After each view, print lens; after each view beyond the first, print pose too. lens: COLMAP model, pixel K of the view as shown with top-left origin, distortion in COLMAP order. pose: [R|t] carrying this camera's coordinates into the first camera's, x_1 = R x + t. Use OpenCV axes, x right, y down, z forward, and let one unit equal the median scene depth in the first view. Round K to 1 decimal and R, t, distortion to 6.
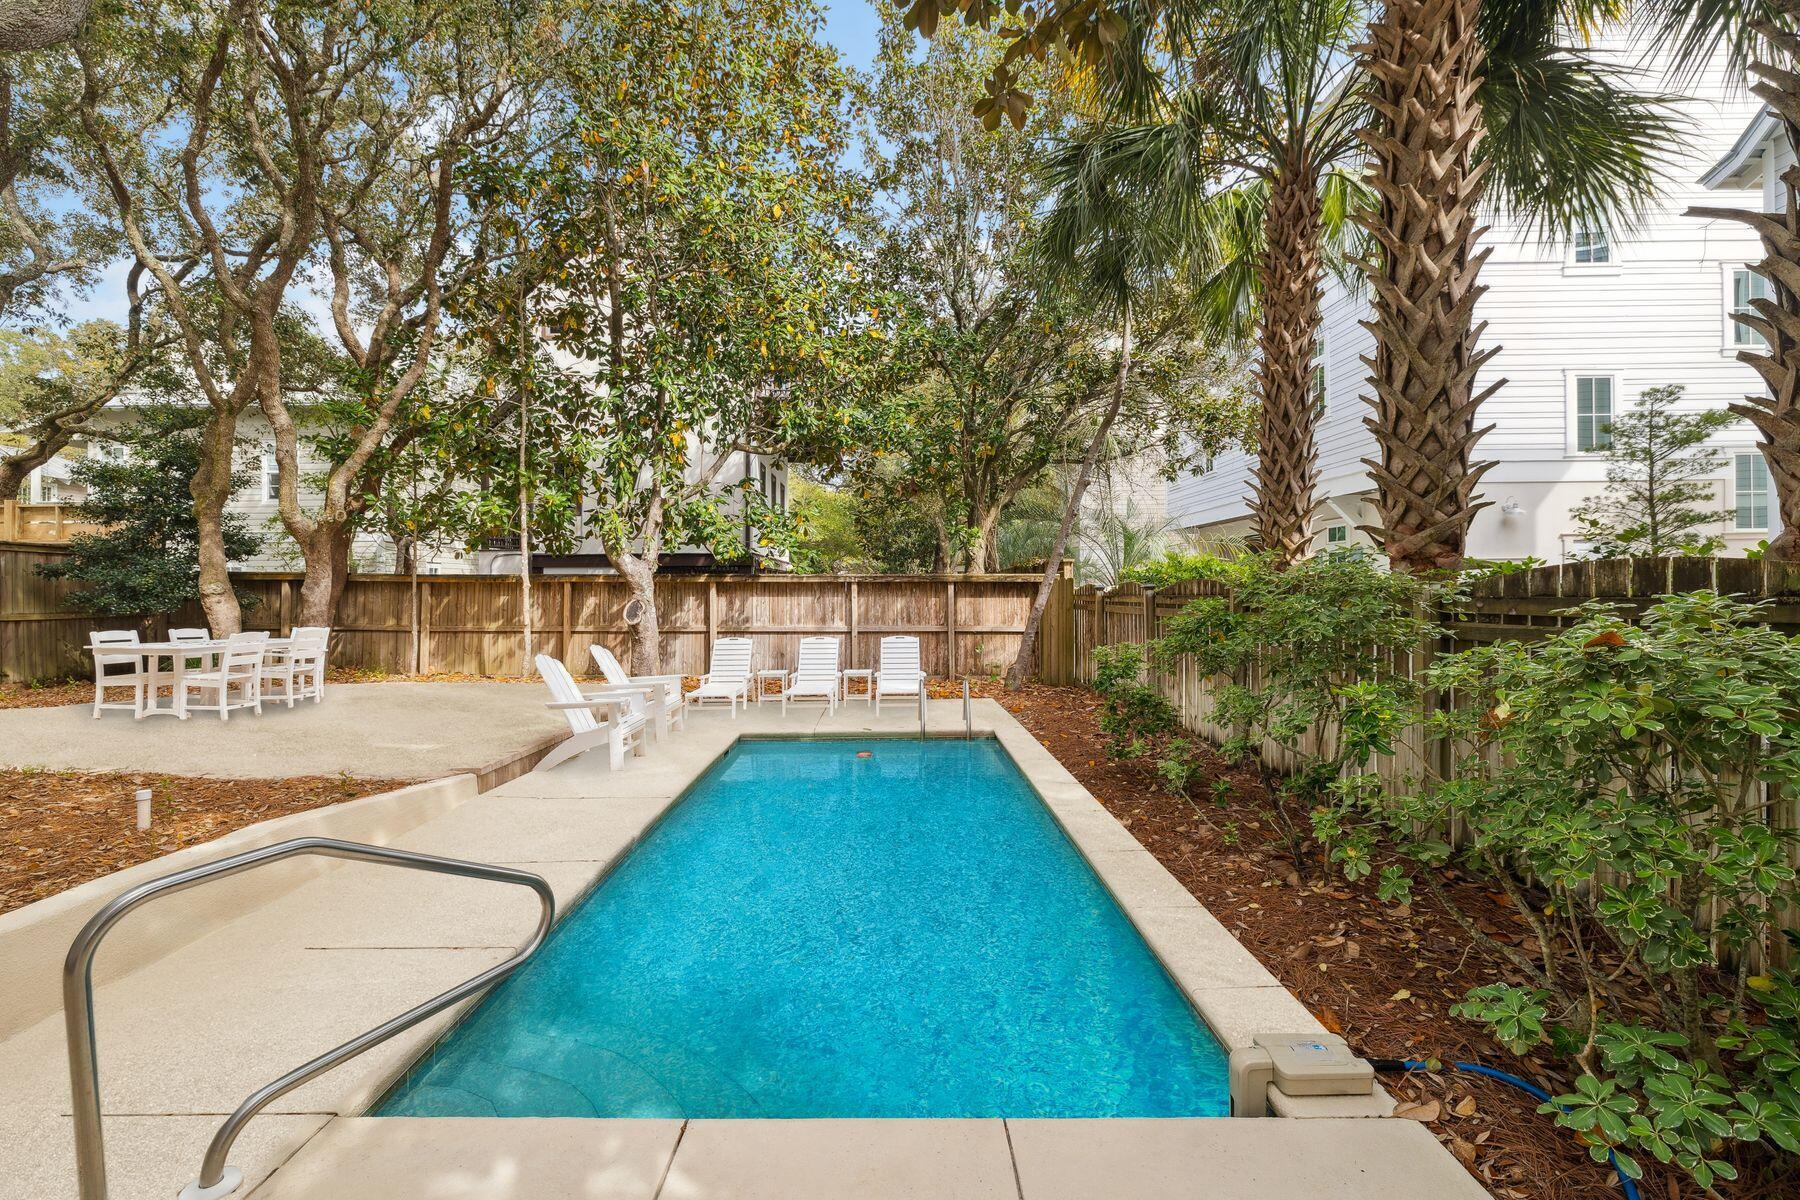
lens RADIAL K [[757.4, 0, 889.1], [0, 757.4, 593.0], [0, 0, 1]] dist [0.000837, 0.000147]
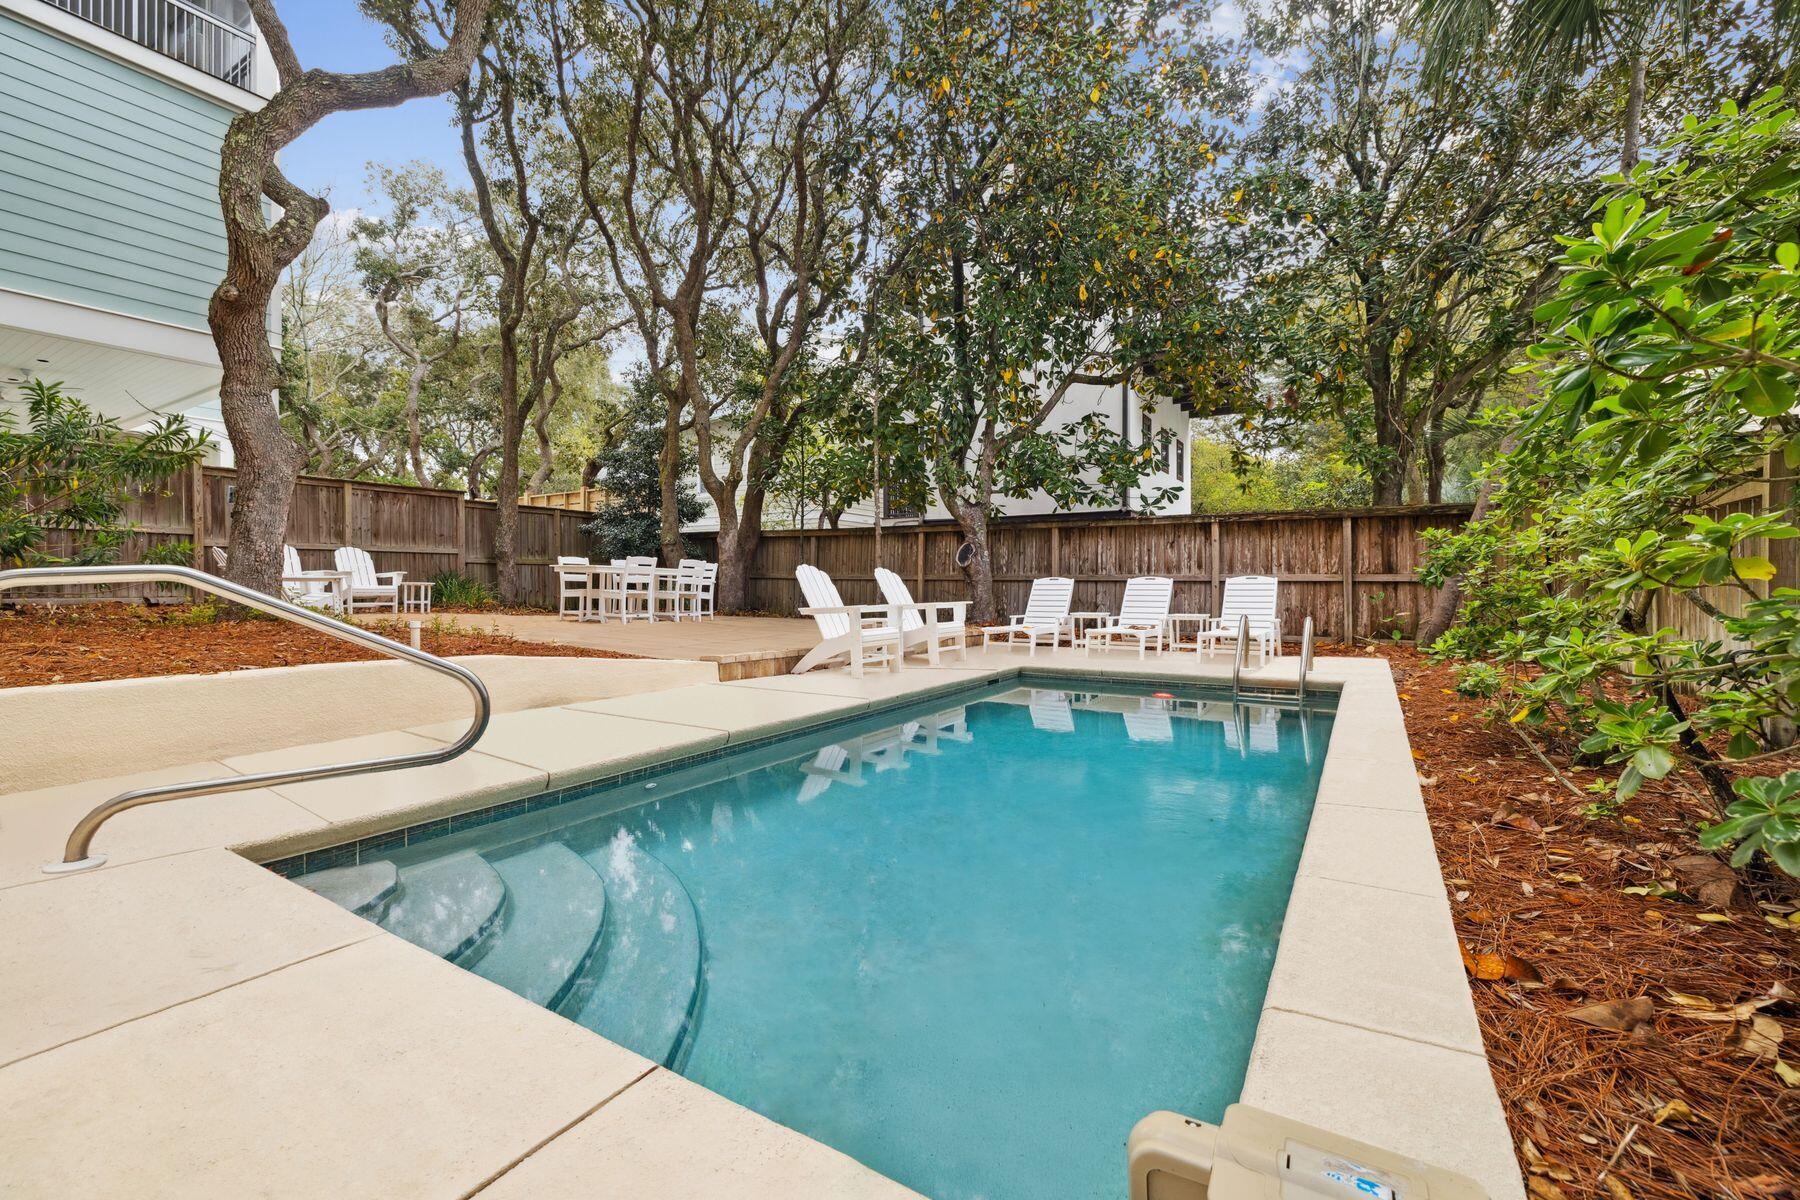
lens RADIAL K [[757.4, 0, 909.7], [0, 757.4, 575.5], [0, 0, 1]] dist [0.000837, 0.000147]
pose [[0.857228, 0.000401, -0.514937, 0.098824], [-0.005267, 0.999954, -0.007990, 0.054161], [0.514910, 0.009561, 0.857191, 0.099779]]
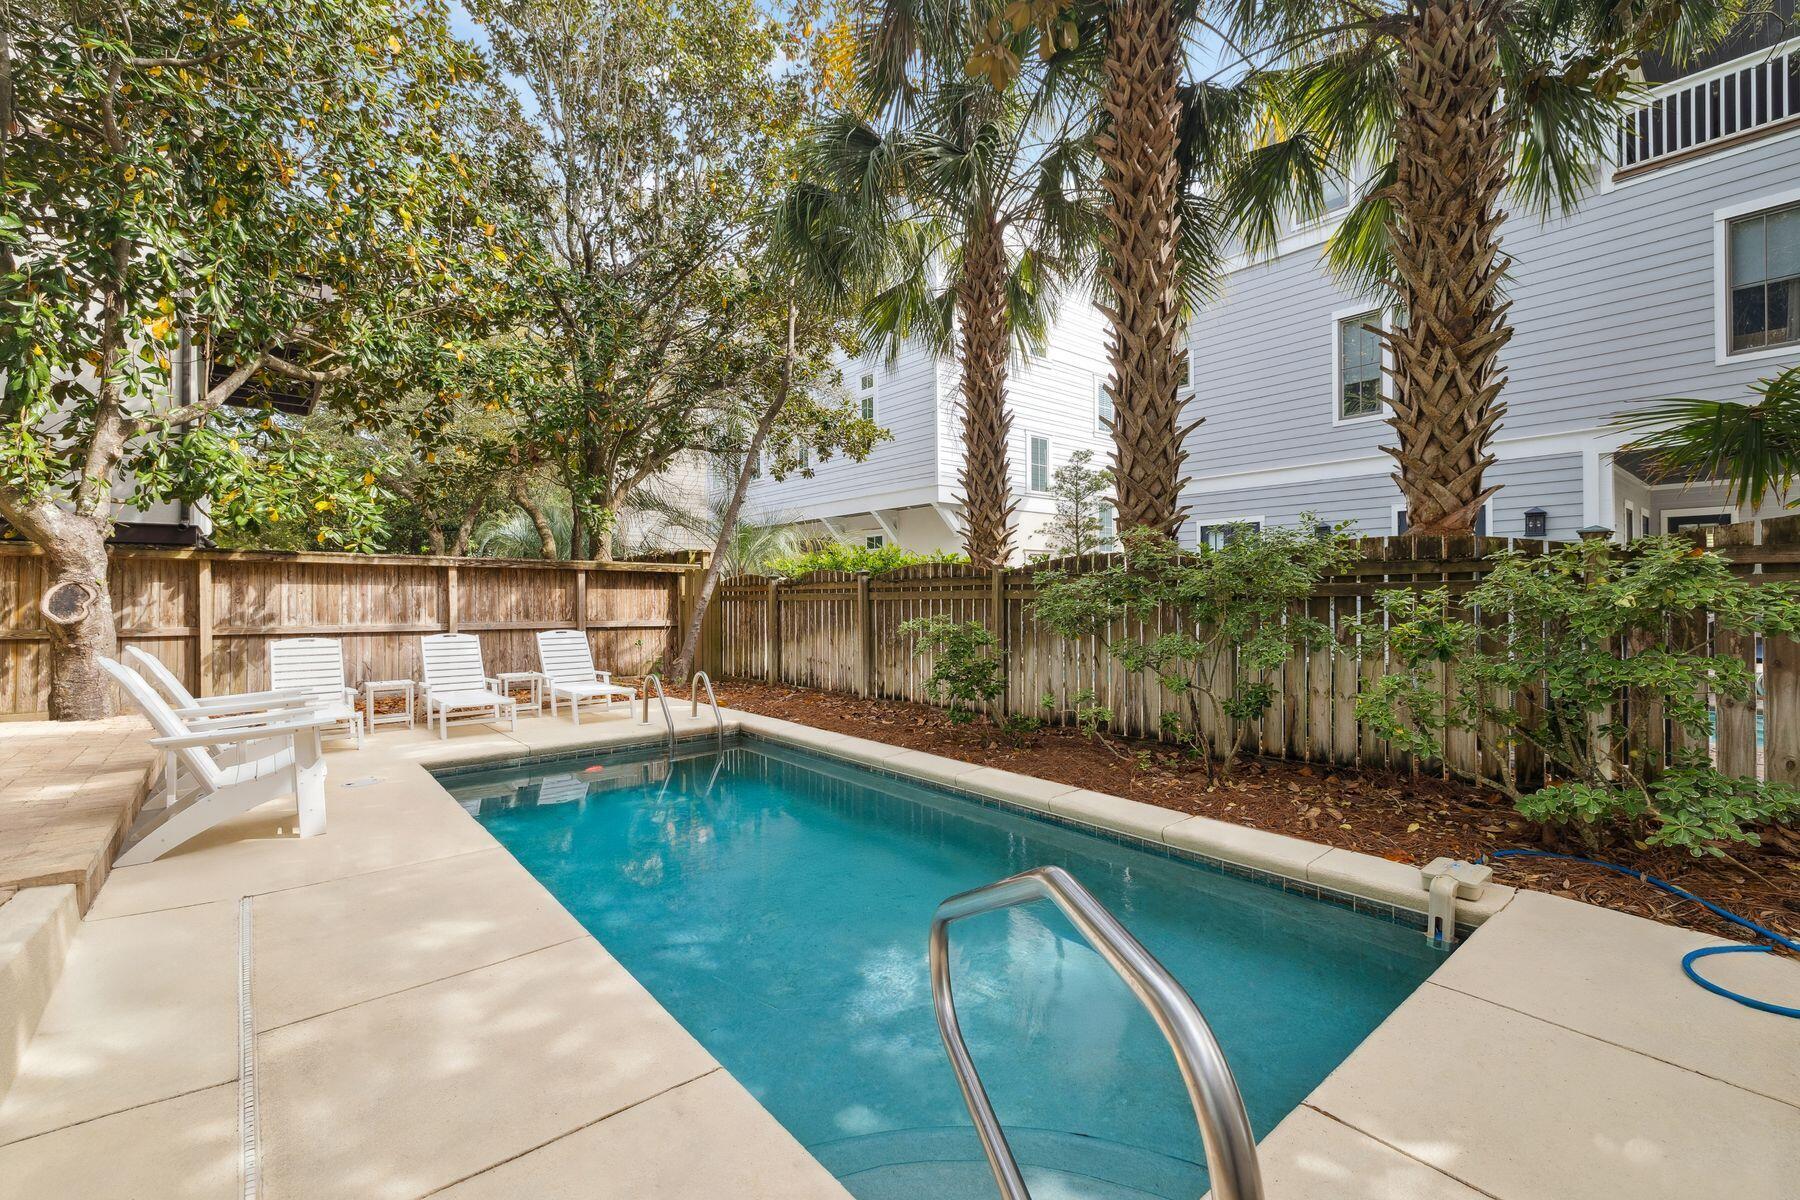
lens RADIAL K [[757.4, 0, 902.9], [0, 757.4, 602.9], [0, 0, 1]] dist [0.000837, 0.000147]
pose [[0.762764, -0.000243, 0.646677, -0.197705], [-0.000134, 1.000000, 0.000534, 0.022273], [-0.646677, -0.000493, 0.762763, 0.109499]]
